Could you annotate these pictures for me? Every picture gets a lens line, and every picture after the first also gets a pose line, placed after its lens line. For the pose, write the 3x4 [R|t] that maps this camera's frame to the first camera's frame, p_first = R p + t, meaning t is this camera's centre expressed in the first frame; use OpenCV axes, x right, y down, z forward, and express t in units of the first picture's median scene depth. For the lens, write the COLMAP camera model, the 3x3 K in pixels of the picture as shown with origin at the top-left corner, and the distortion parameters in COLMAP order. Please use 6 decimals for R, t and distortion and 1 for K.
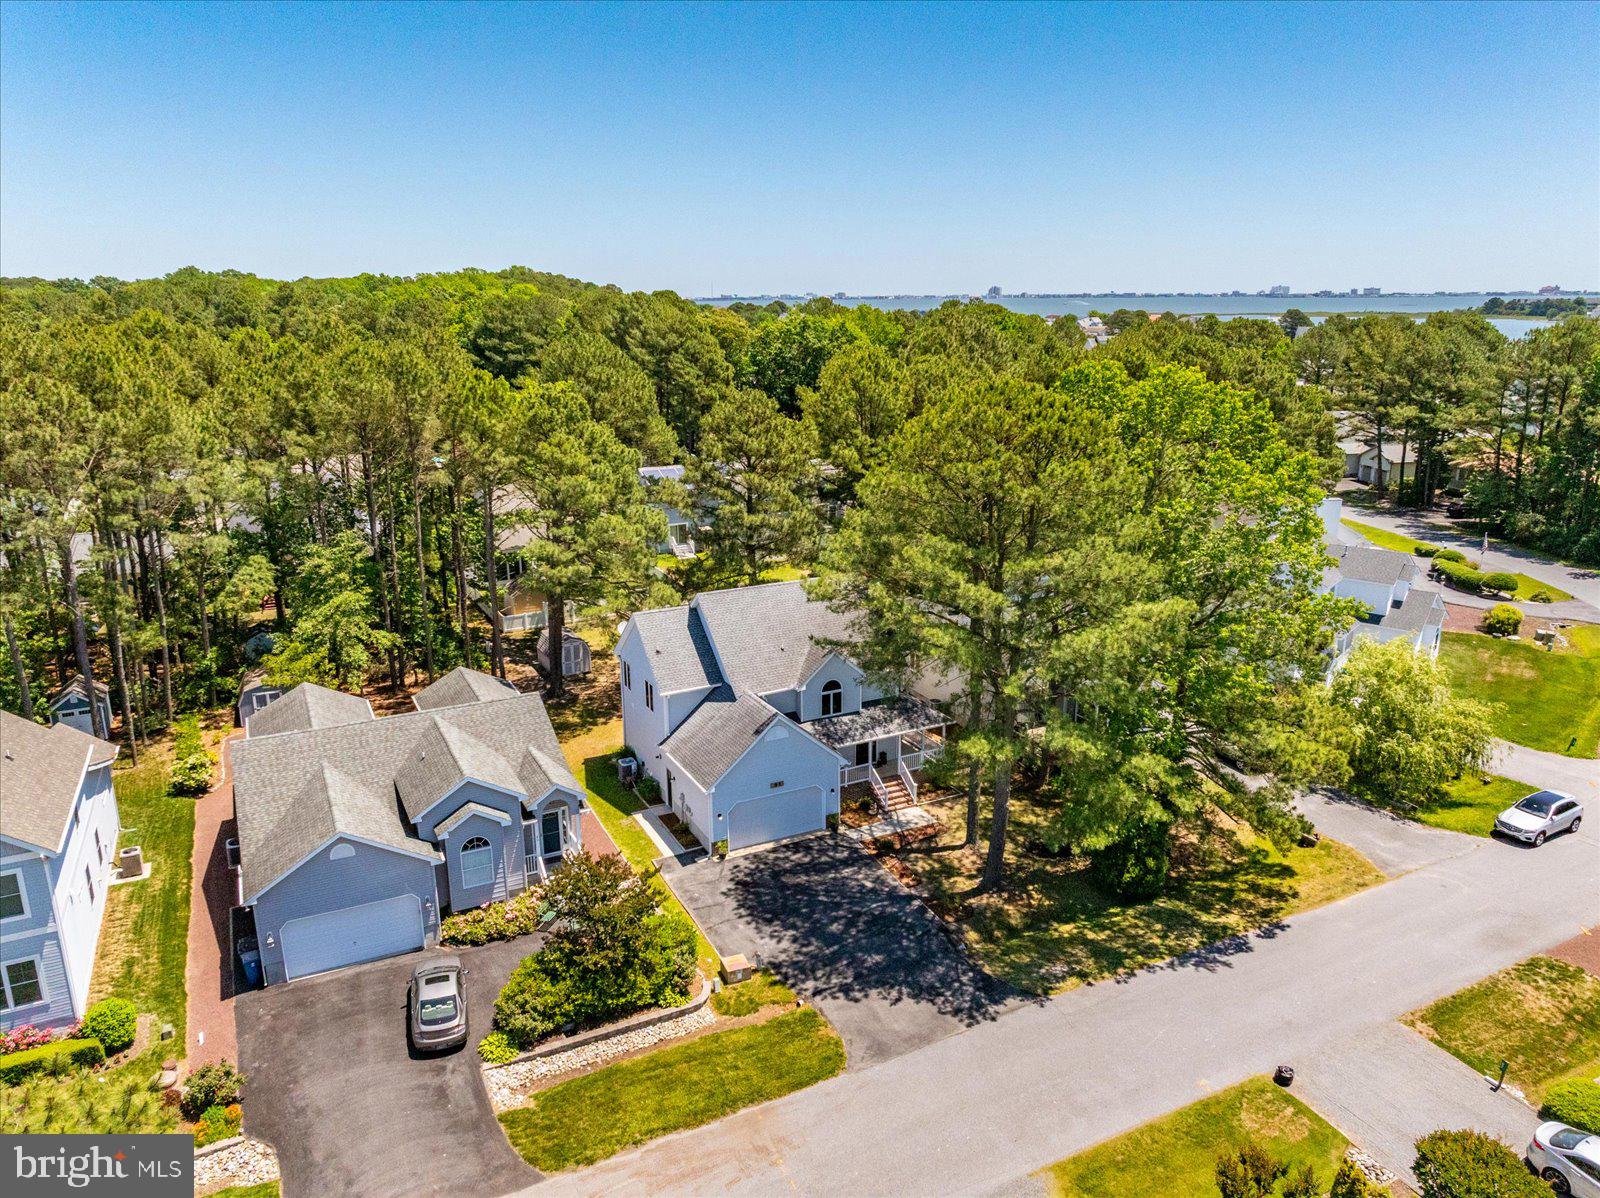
lens RADIAL K [[1115.0, 0, 822.9], [0, 1115.0, 616.9], [0, 0, 1]] dist [-0.023744, -0.000585]
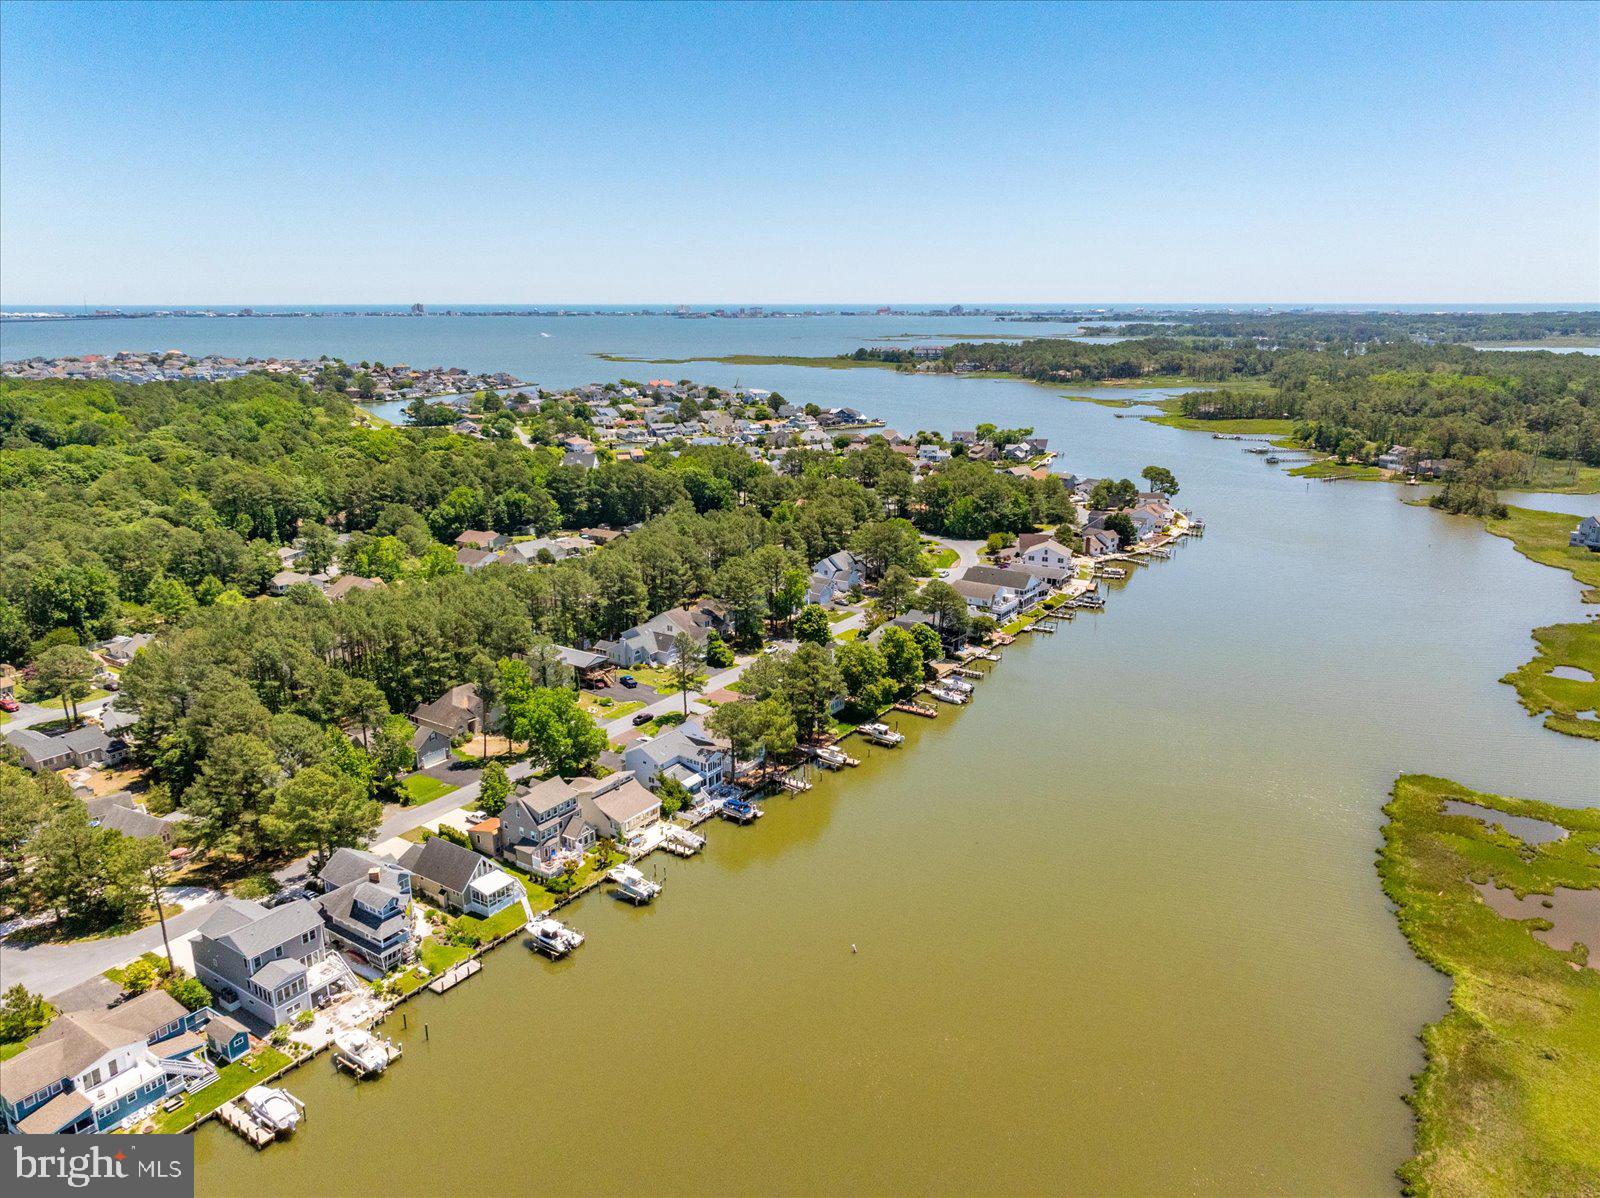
lens RADIAL K [[1100.0, 0, 811.5], [0, 1100.0, 603.6], [0, 0, 1]] dist [0.039973, -0.062728]
pose [[0.878034, -0.123848, 0.462297, -3.697159], [0.131813, 0.991158, 0.015178, 0.169871], [-0.460089, 0.047610, 0.886595, -5.311207]]
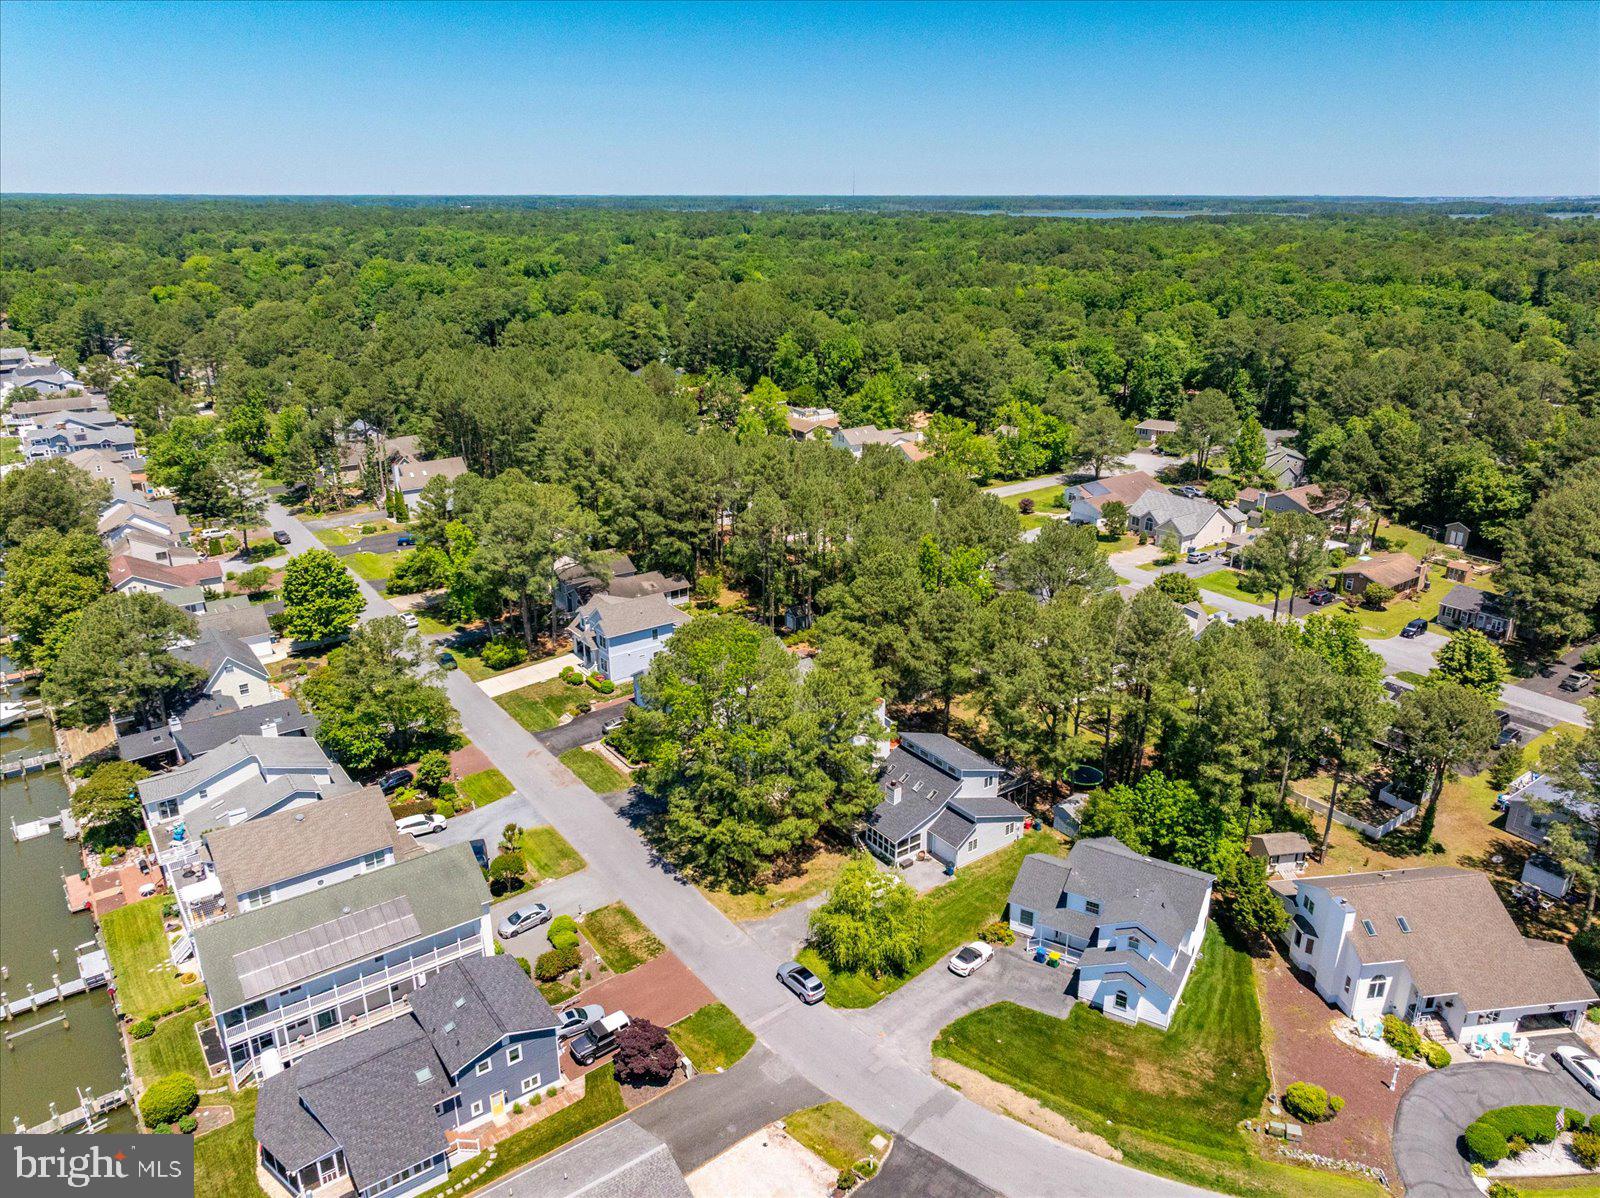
lens RADIAL K [[1108.2, 0, 800.0], [0, 1108.2, 599.0], [0, 0, 1]] dist [-0.000534, 0.000119]
pose [[0.146680, 0.344745, -0.927165, 2.243244], [-0.277251, 0.914062, 0.296011, -0.949305], [0.949535, 0.213639, 0.229655, 0.544345]]
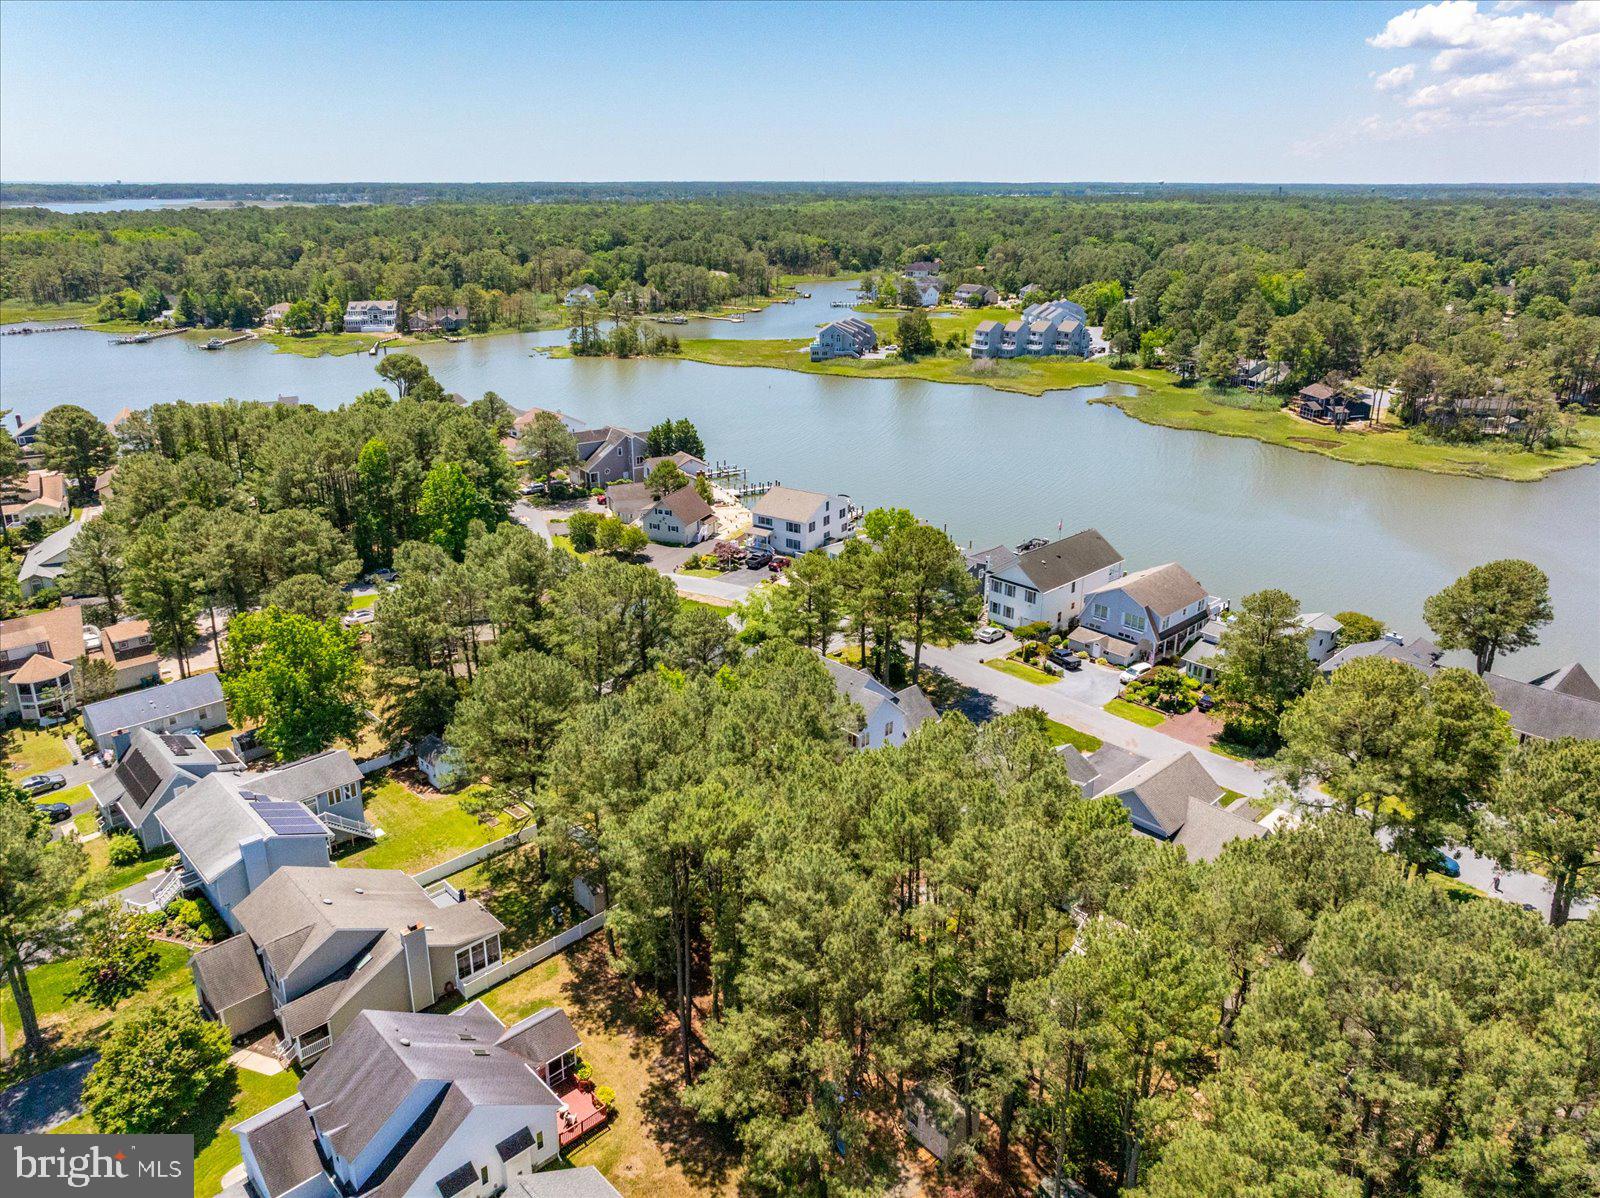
lens RADIAL K [[1114.4, 0, 794.8], [0, 1114.4, 562.7], [0, 0, 1]] dist [-0.026469, 0.035518]
pose [[-0.274708, -0.310893, 0.909880, -2.226654], [0.265981, 0.884790, 0.382624, -1.224446], [-0.924007, 0.347121, -0.160368, 1.629835]]
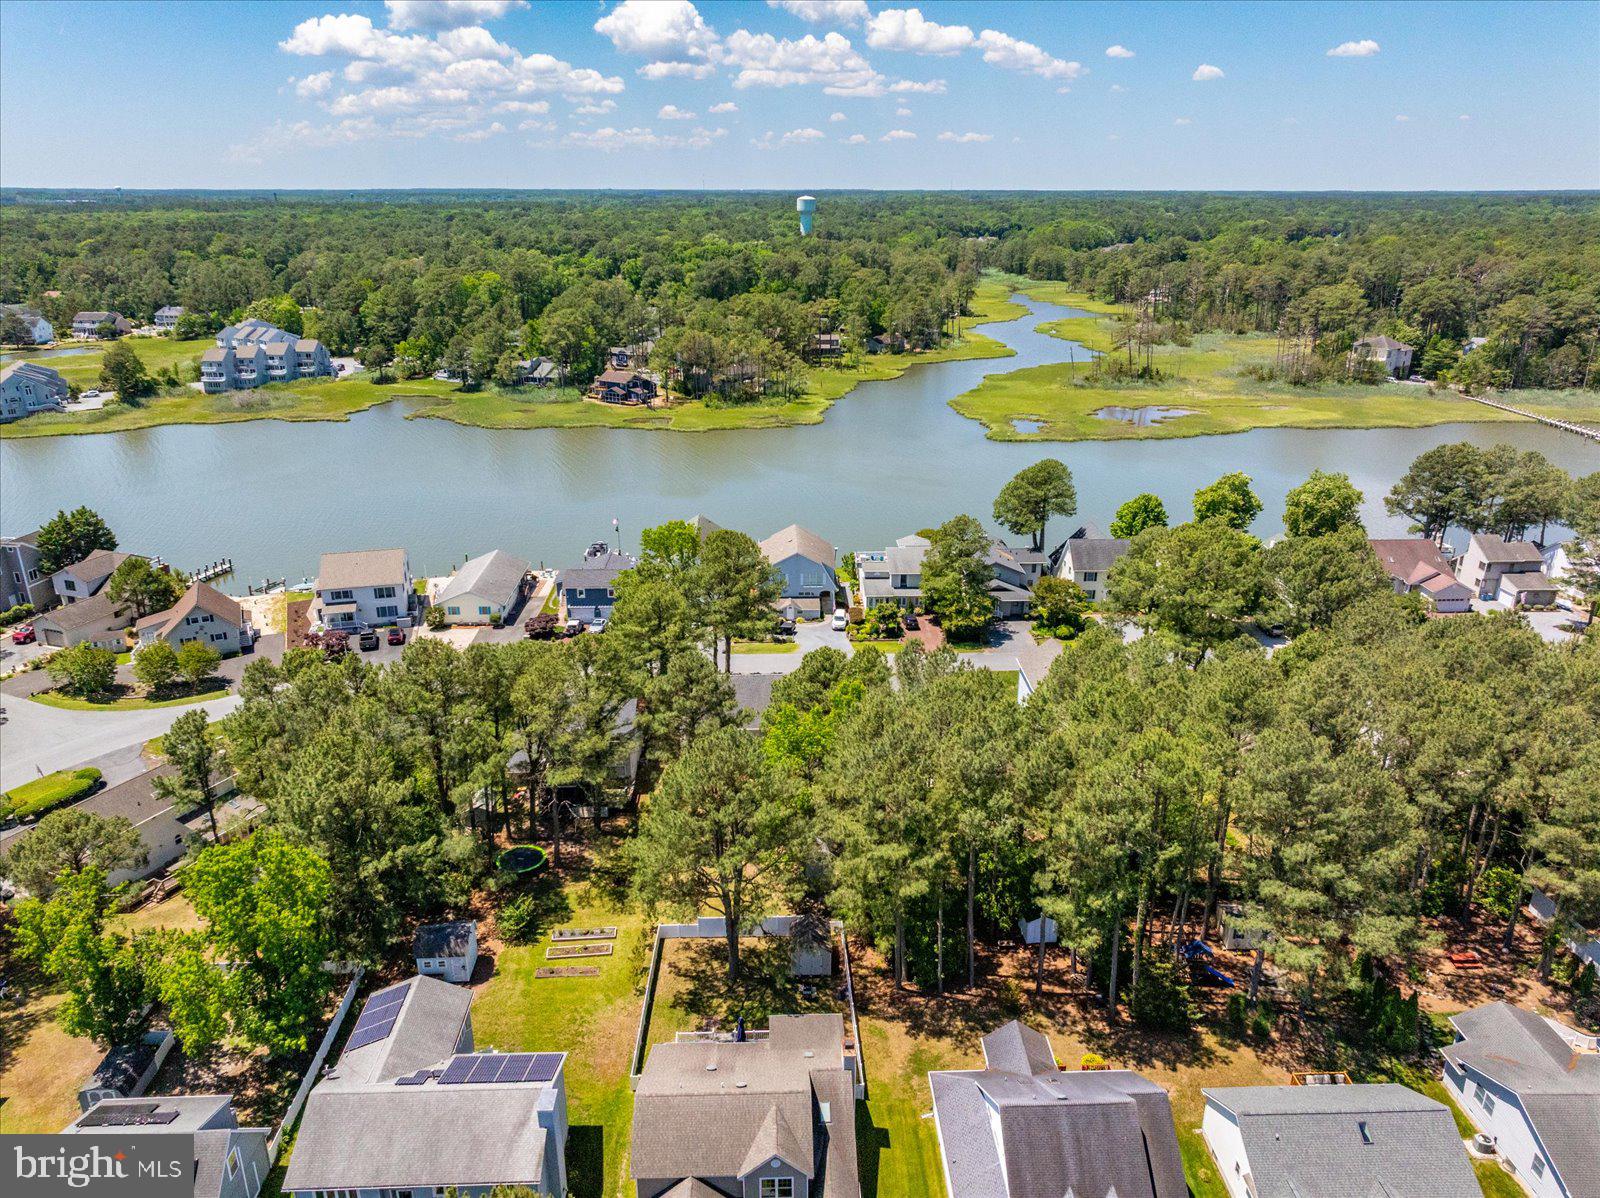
lens RADIAL K [[1110.5, 0, 800.0], [0, 1110.5, 599.0], [0, 0, 1]] dist [0.002866, 0.001987]
pose [[-0.902002, -0.148559, 0.405367, -1.145762], [0.120488, 0.815005, 0.566788, -1.579479], [-0.414578, 0.560086, -0.717237, 2.860403]]
